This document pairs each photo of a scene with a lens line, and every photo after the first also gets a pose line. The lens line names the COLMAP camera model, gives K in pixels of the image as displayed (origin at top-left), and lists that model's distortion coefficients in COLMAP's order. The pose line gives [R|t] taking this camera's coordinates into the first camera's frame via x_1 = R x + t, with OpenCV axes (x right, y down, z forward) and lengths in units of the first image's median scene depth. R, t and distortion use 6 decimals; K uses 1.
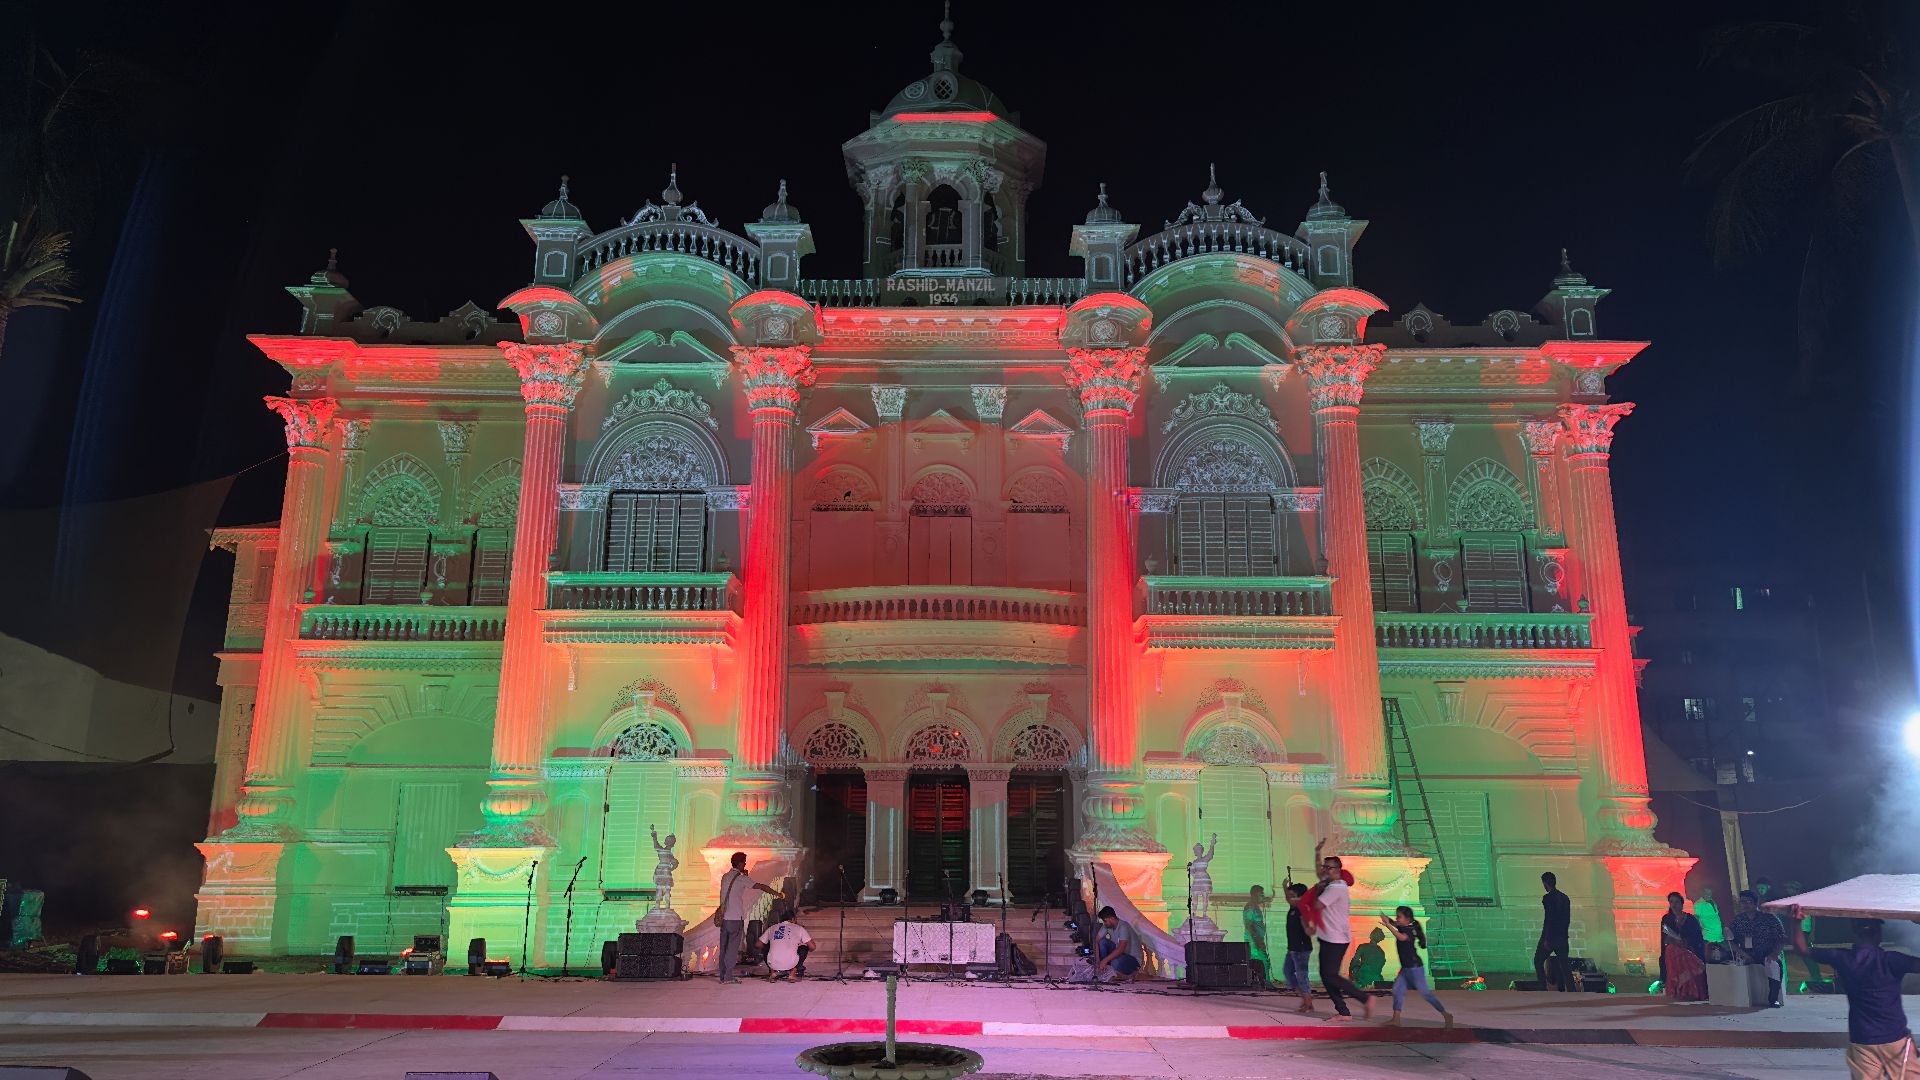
lens RADIAL K [[1309.8, 0, 945.7], [0, 1309.8, 537.7], [0, 0, 1]] dist [0.019499, -0.000284]
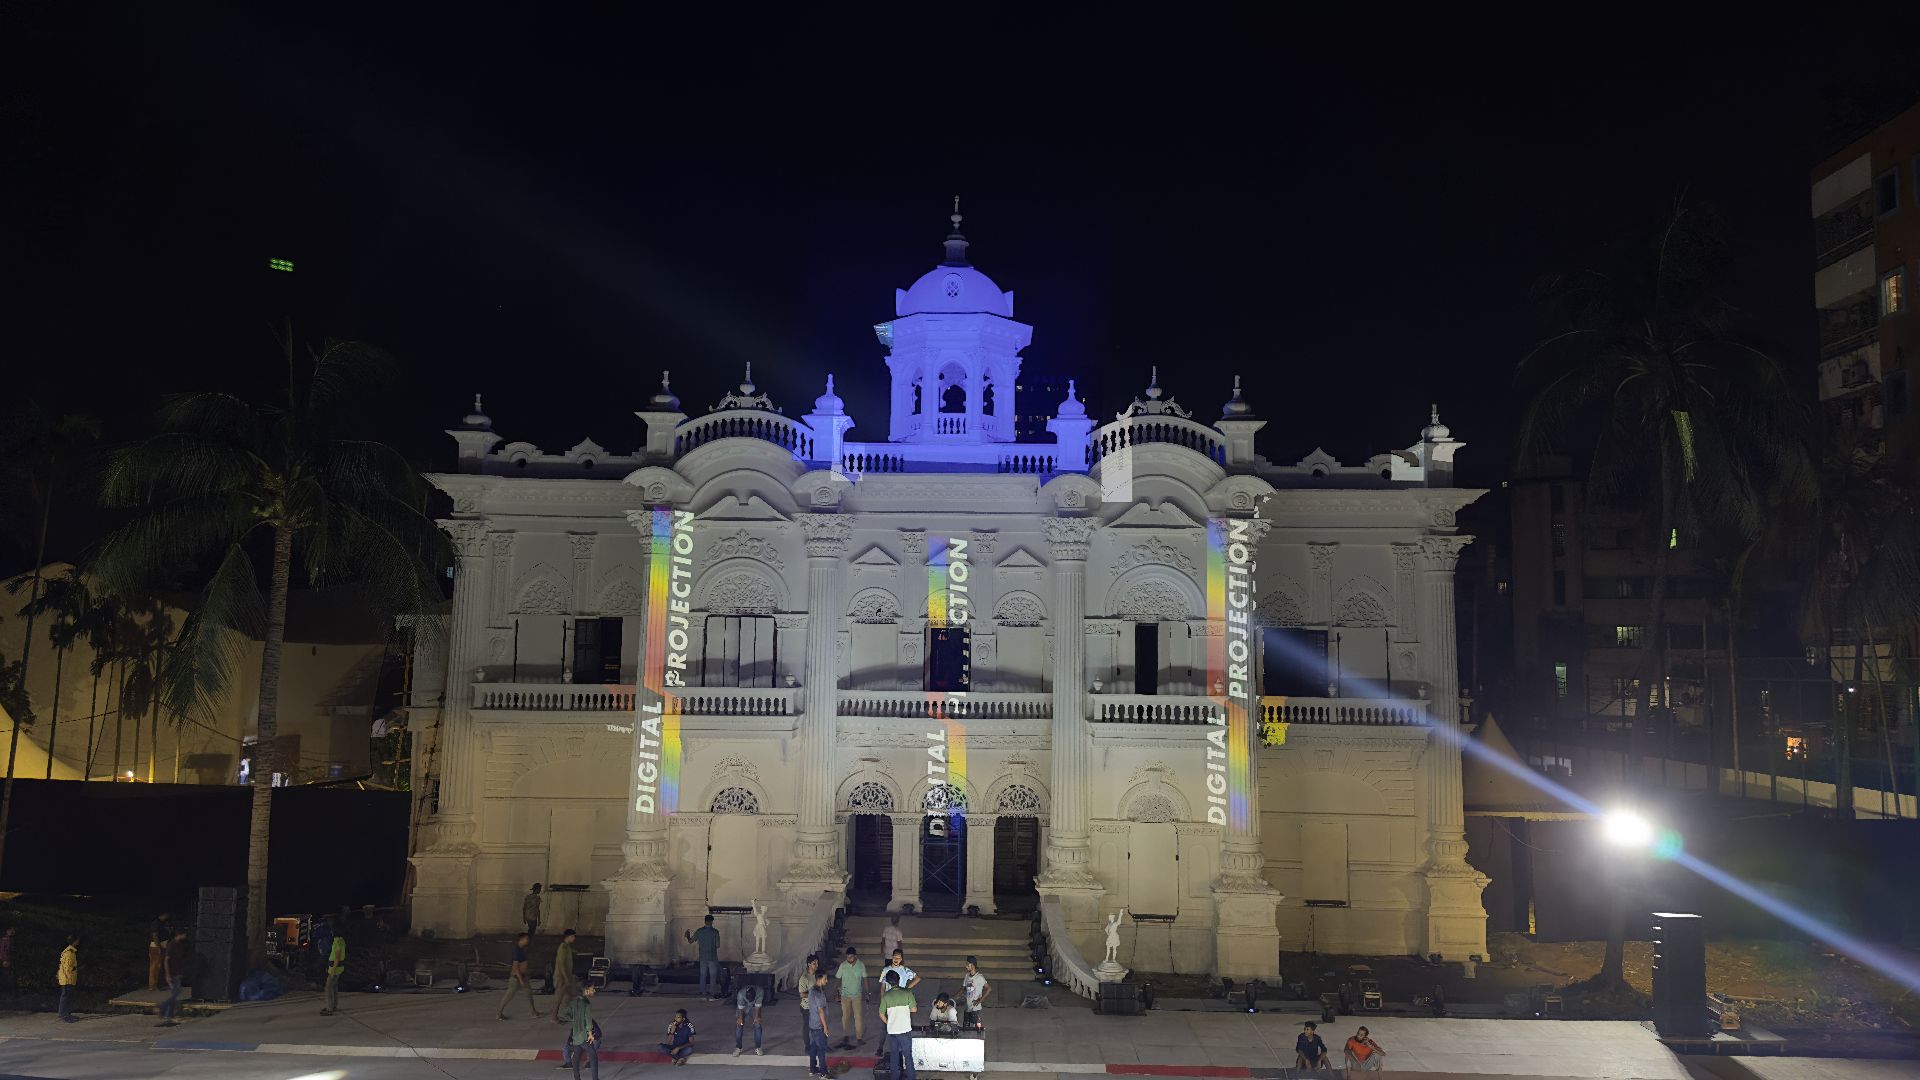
lens RADIAL K [[1283.7, 0, 960.0], [0, 1283.7, 540.0], [0, 0, 1]] dist [0.026111, -0.000470]
pose [[0.999960, 0.007472, -0.005007, 0.014746], [-0.006843, 0.993268, 0.115641, -0.262855], [0.005837, -0.115602, 0.993279, -0.310579]]
